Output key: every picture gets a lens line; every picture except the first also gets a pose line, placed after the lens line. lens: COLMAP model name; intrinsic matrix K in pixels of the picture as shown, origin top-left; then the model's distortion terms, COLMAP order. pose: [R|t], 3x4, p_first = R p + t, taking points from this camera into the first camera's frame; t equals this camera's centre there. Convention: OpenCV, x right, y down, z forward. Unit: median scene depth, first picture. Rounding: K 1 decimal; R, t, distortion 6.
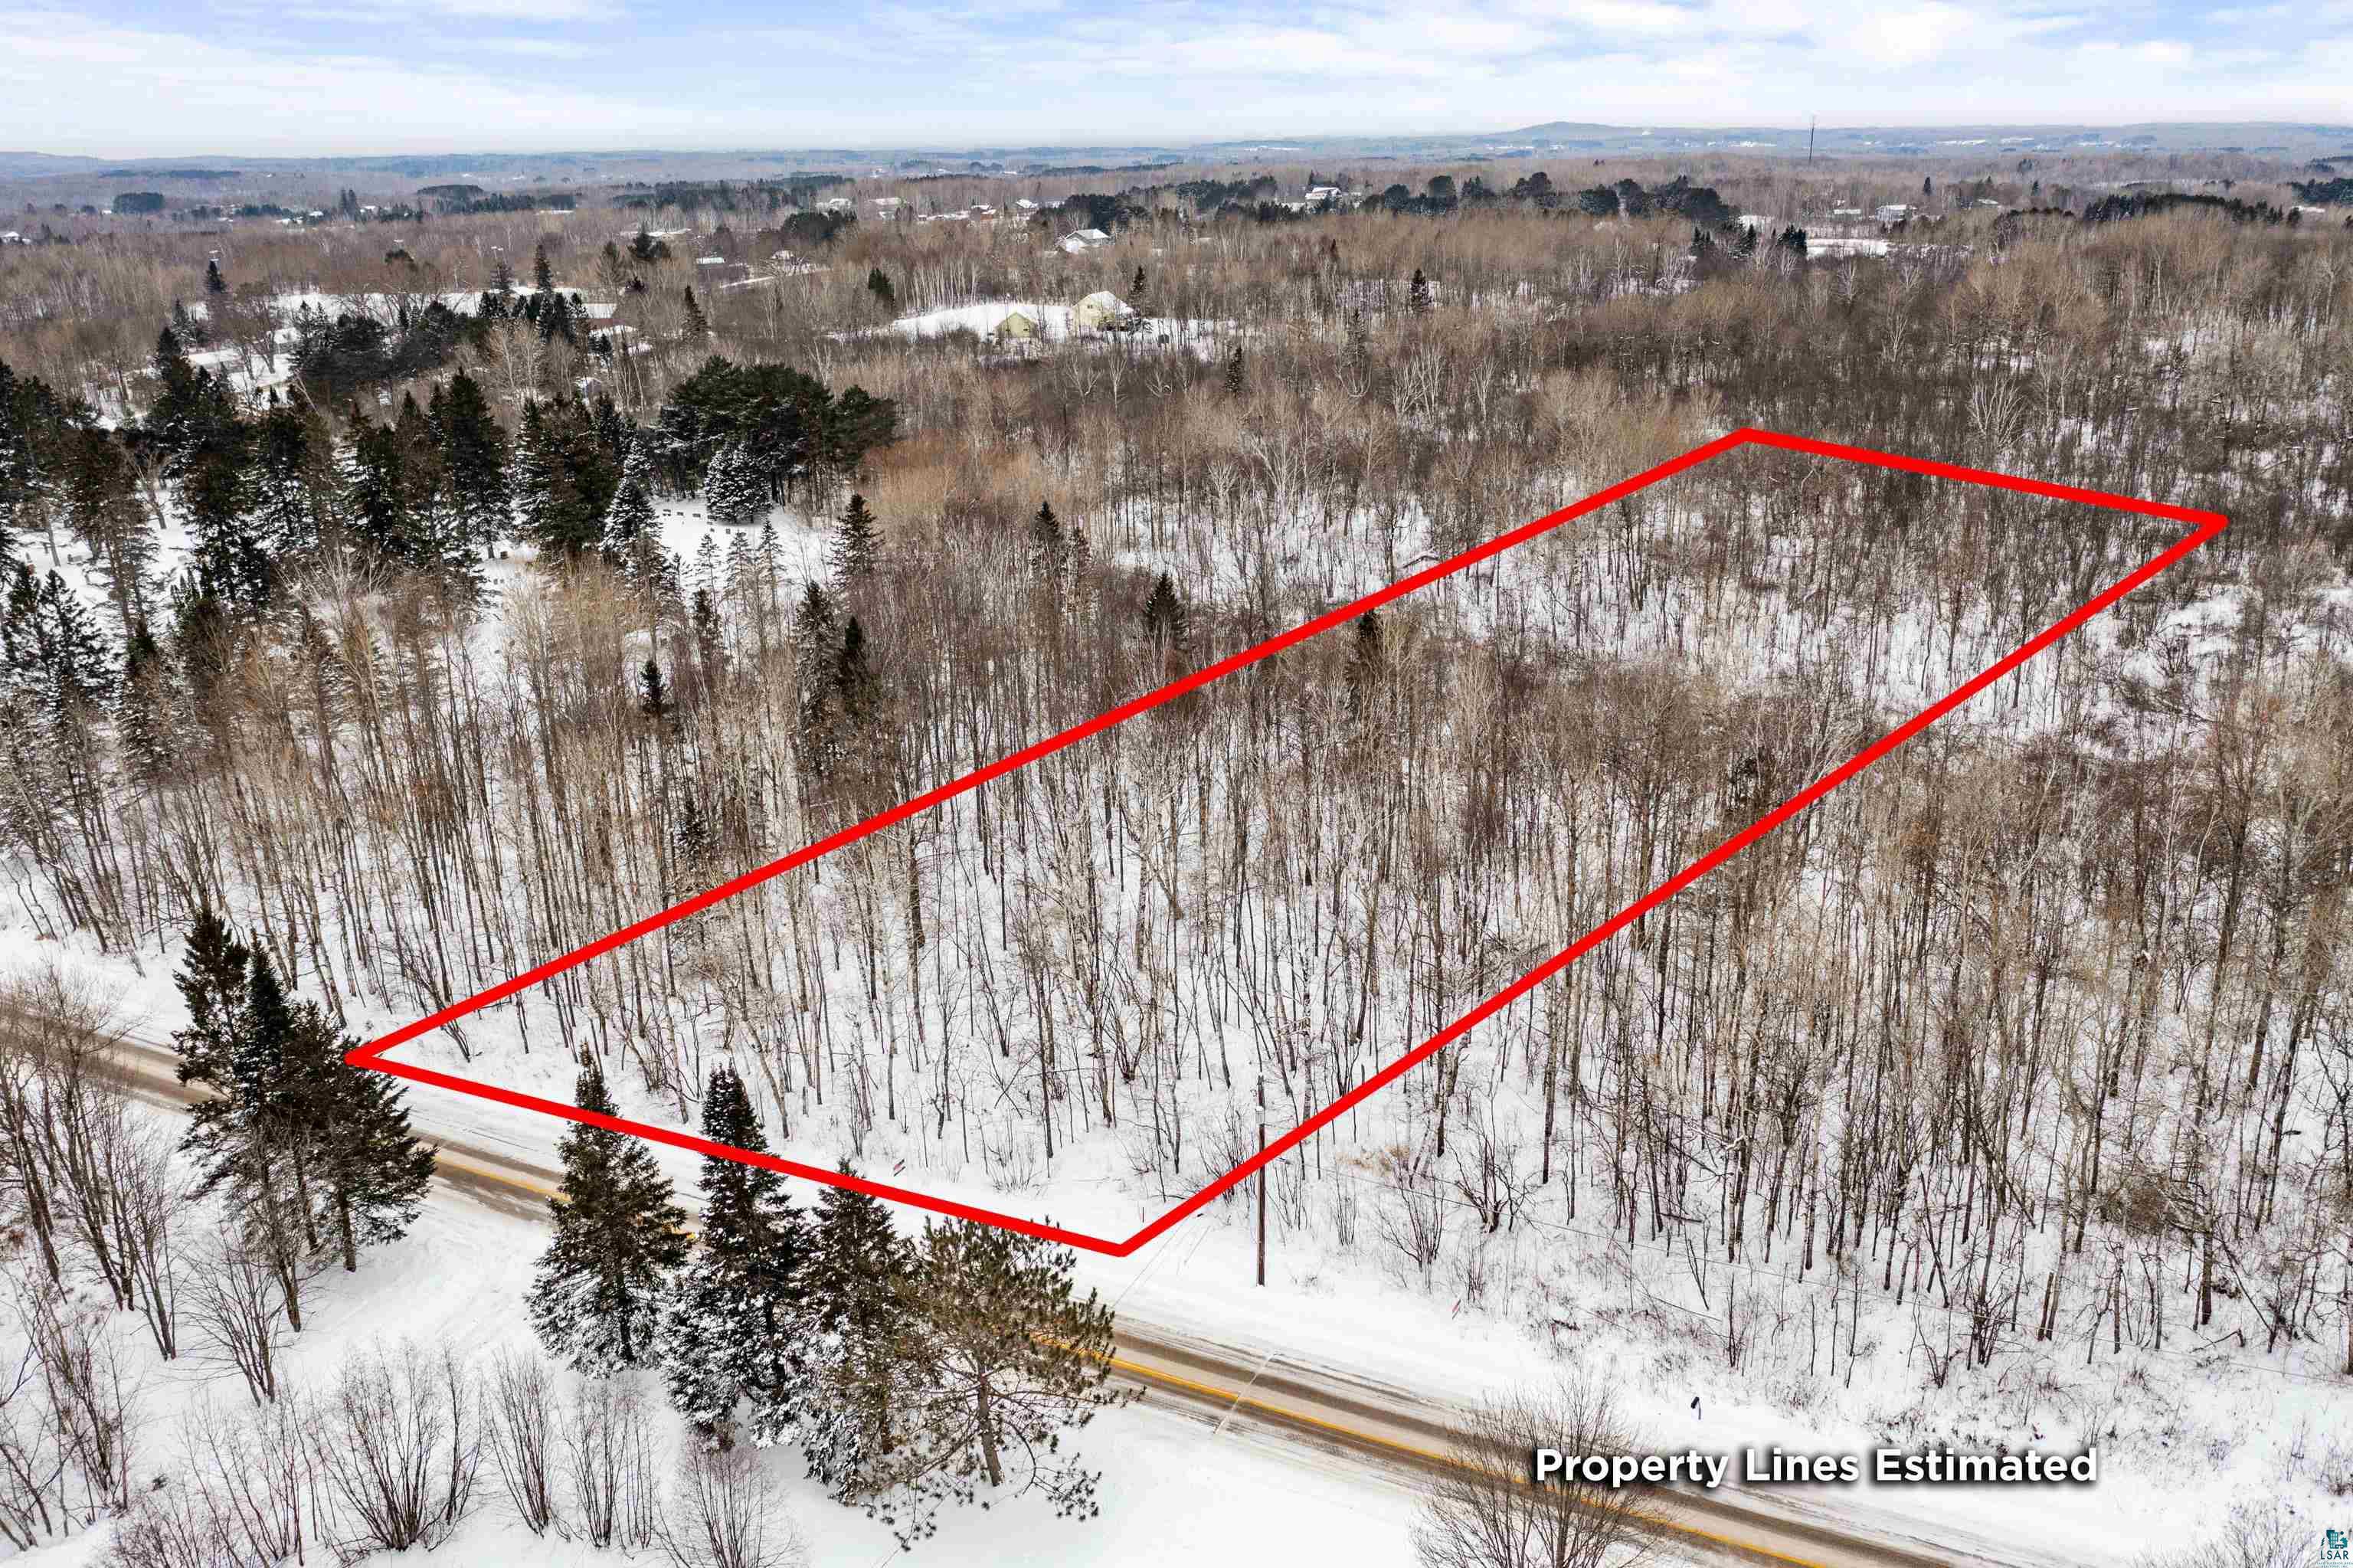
lens RADIAL K [[1832.0, 0, 1177.9], [0, 1832.0, 781.7], [0, 0, 1]] dist [-0.029479, 0.001153]
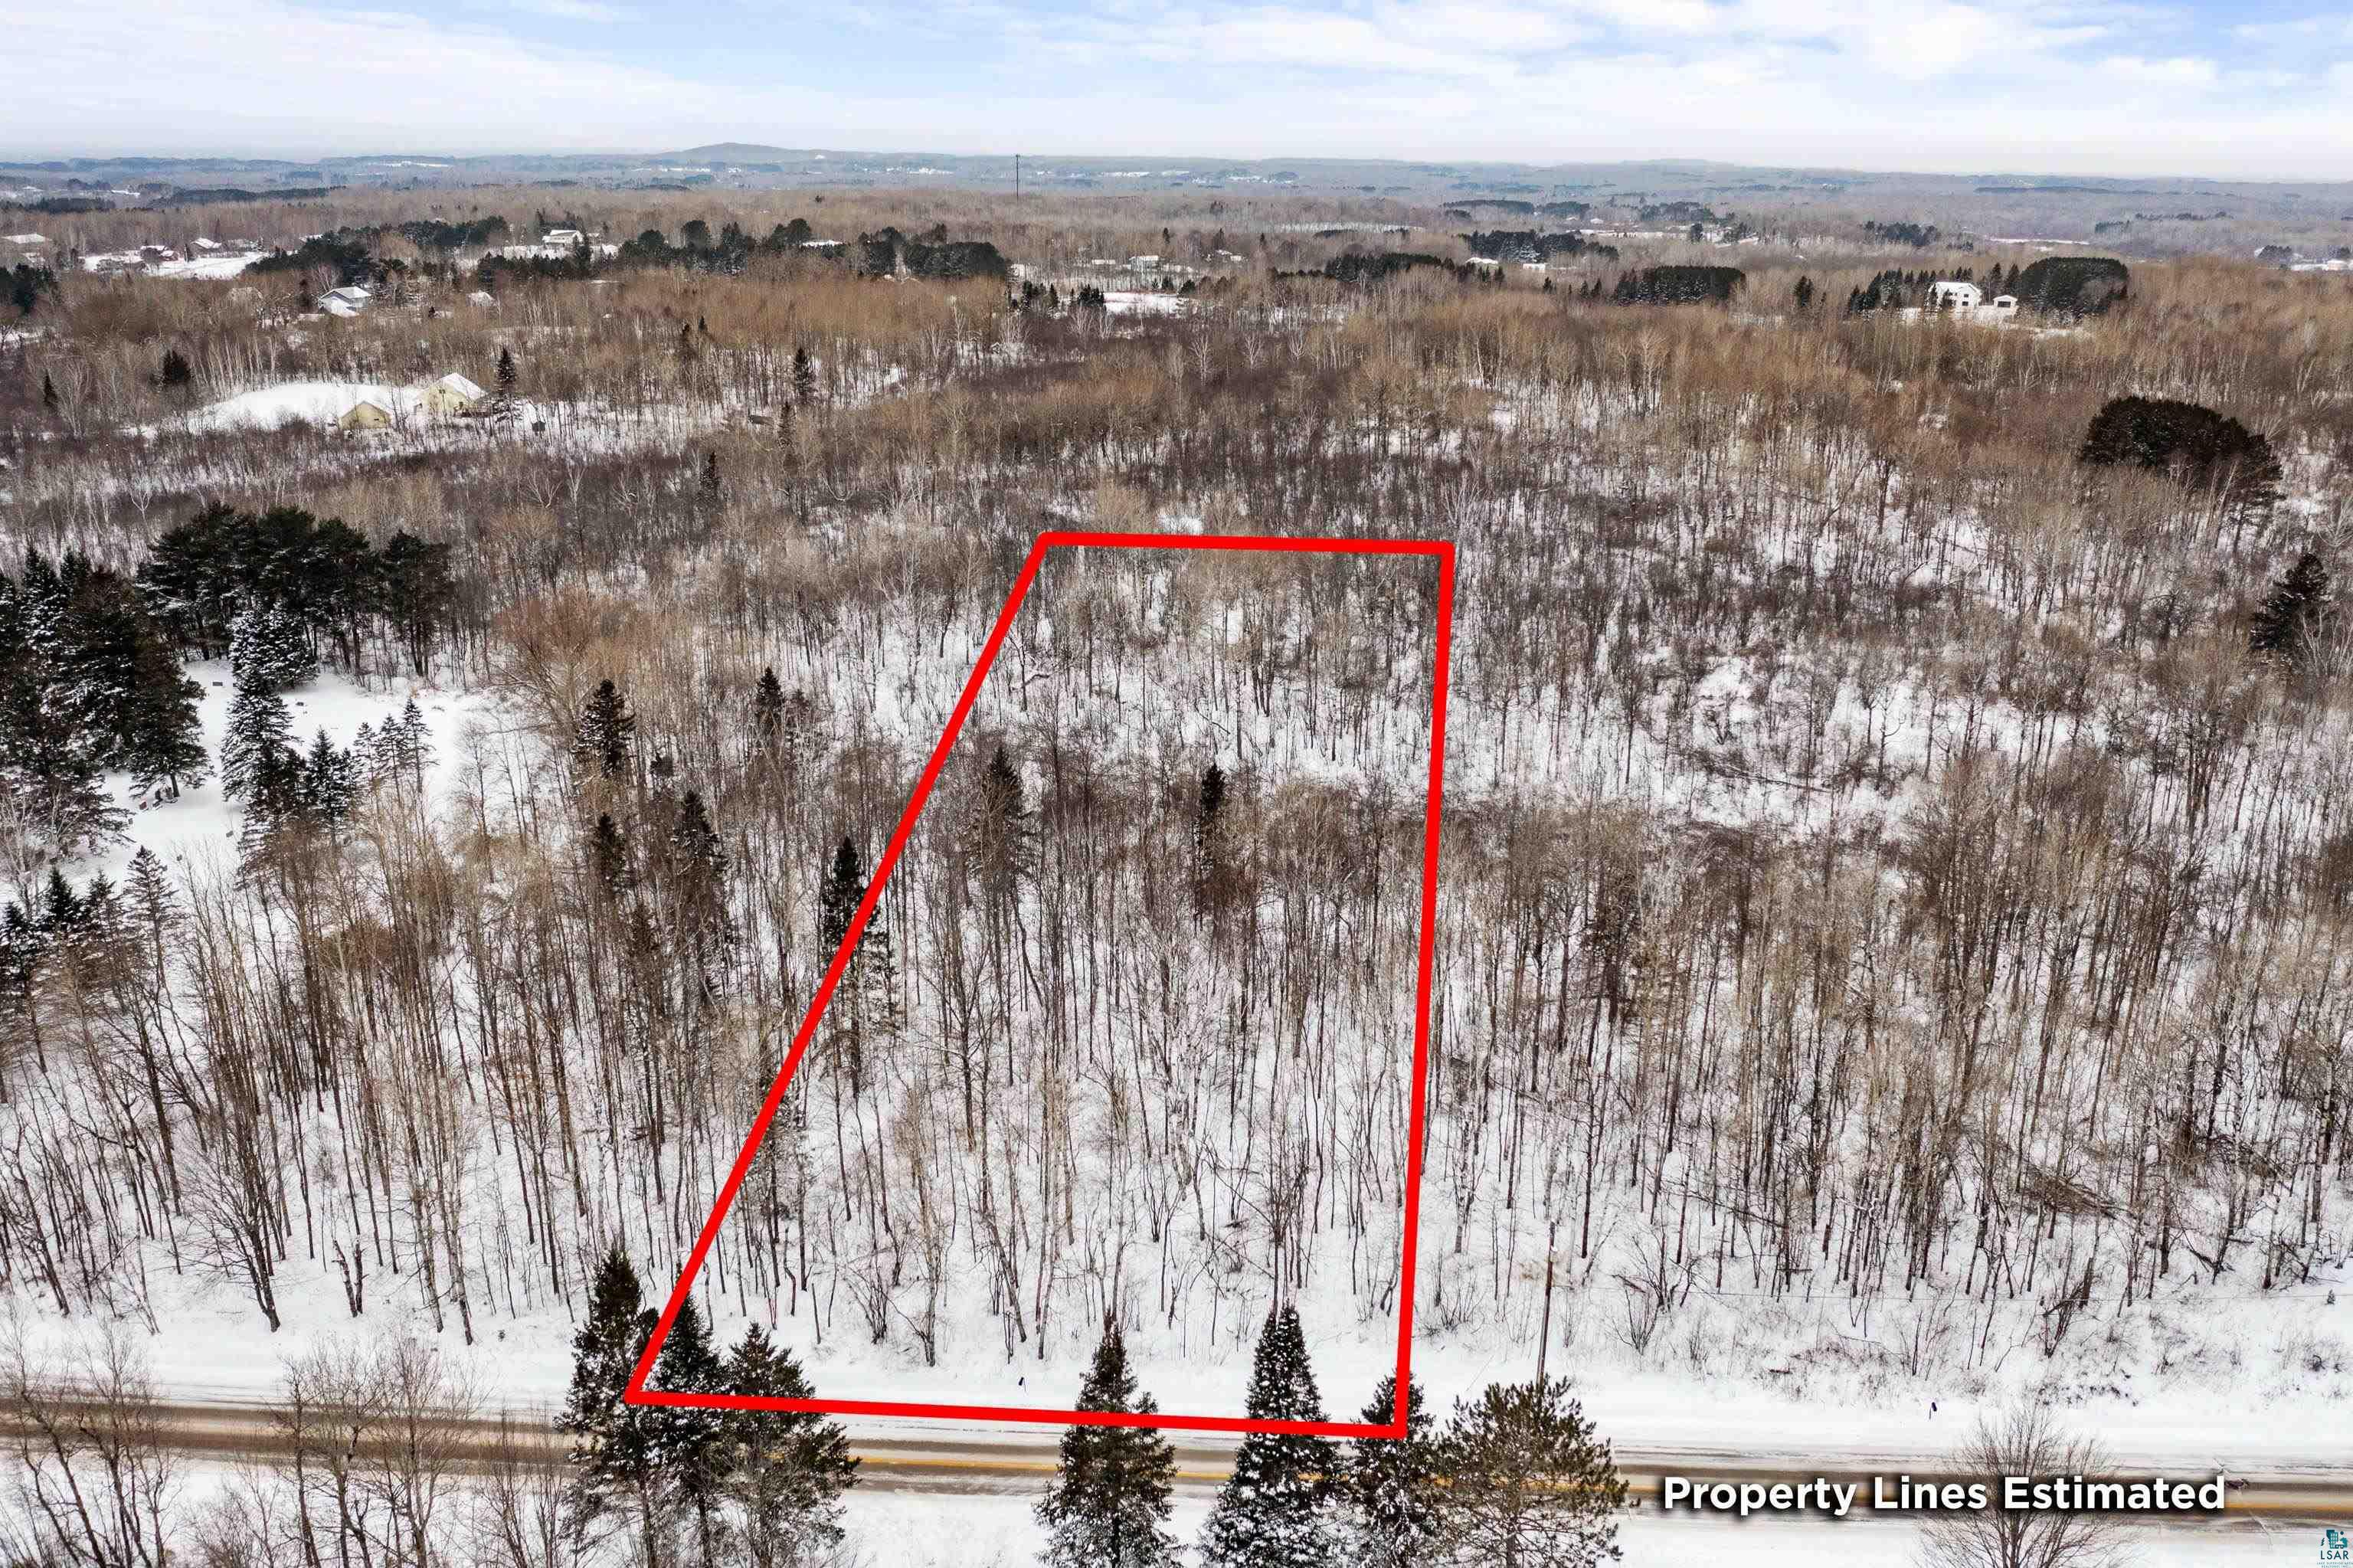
lens RADIAL K [[1900.0, 0, 1176.5], [0, 1900.0, 784.0], [0, 0, 1]] dist [-0.038512, 0.009470]
pose [[0.915457, -0.097305, 0.390474, -0.194496], [0.105537, 0.994415, 0.000374, -0.047413], [-0.388330, 0.040867, 0.920614, -0.022043]]
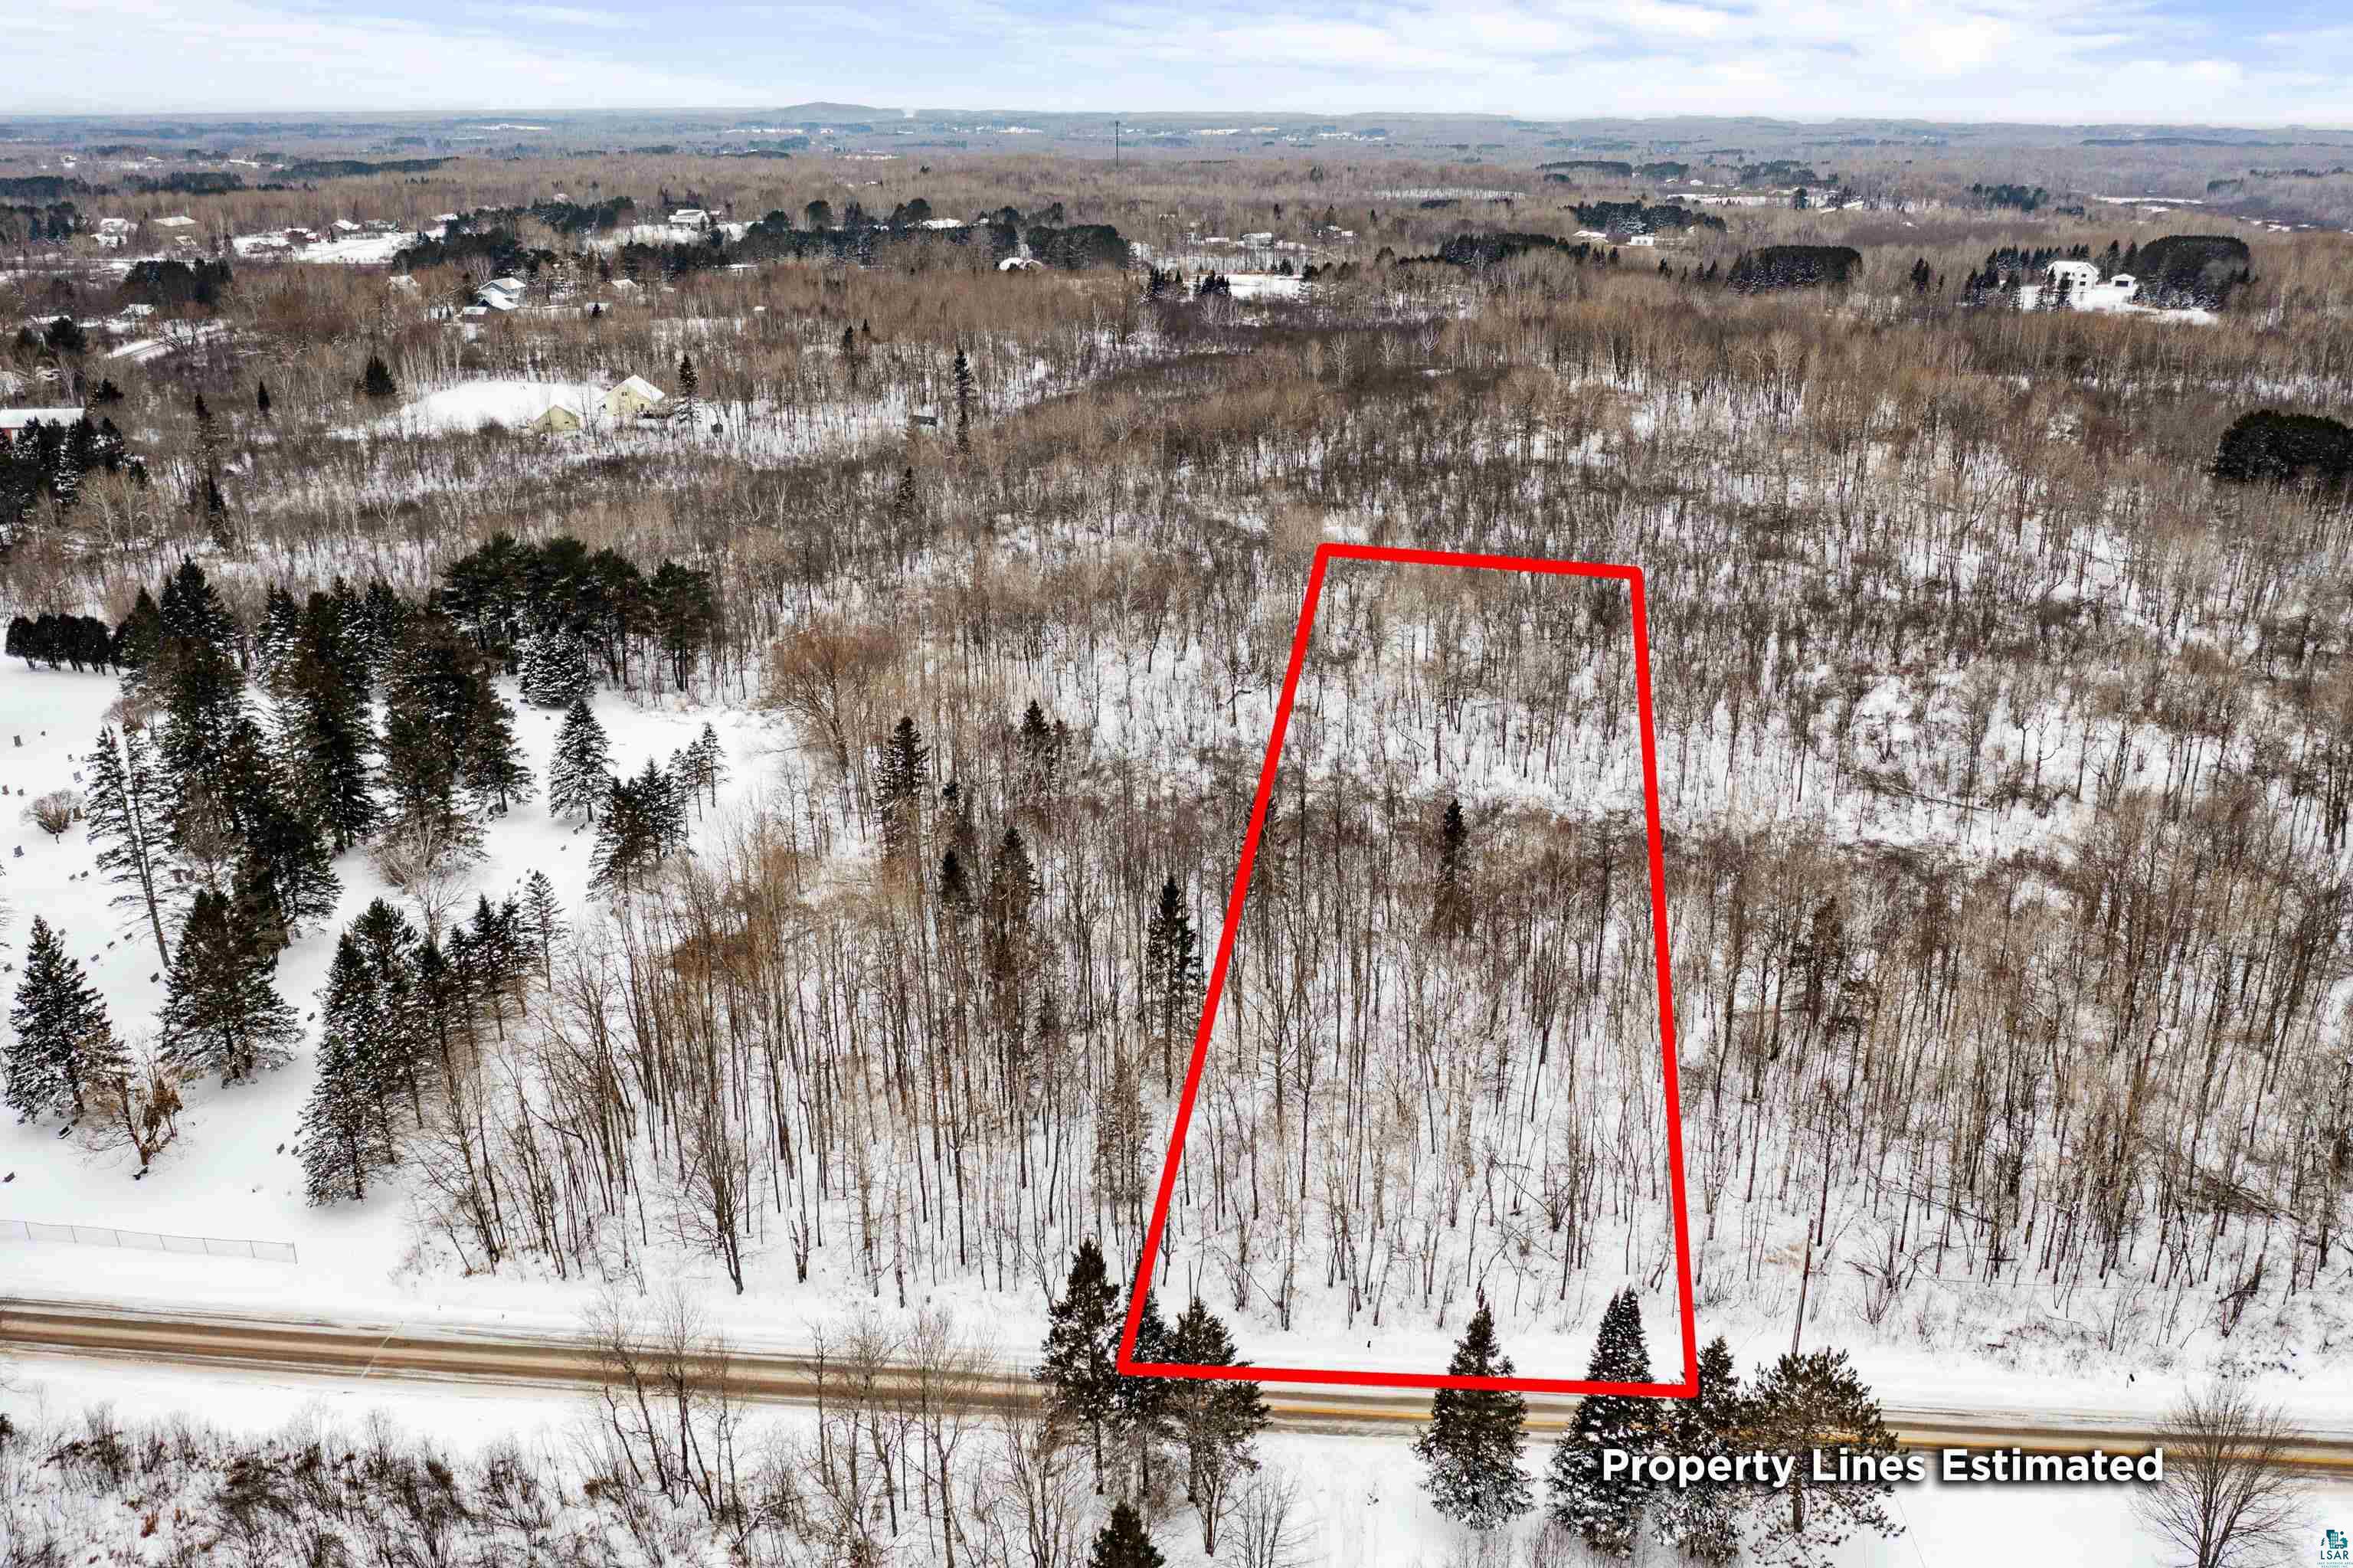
lens RADIAL K [[1886.4, 0, 1176.5], [0, 1886.4, 784.0], [0, 0, 1]] dist [-0.034120, 0.006122]
pose [[0.932668, -0.101328, 0.346213, -0.275742], [0.101294, 0.994689, 0.018246, -0.080739], [-0.346224, 0.018052, 0.937978, -0.072704]]
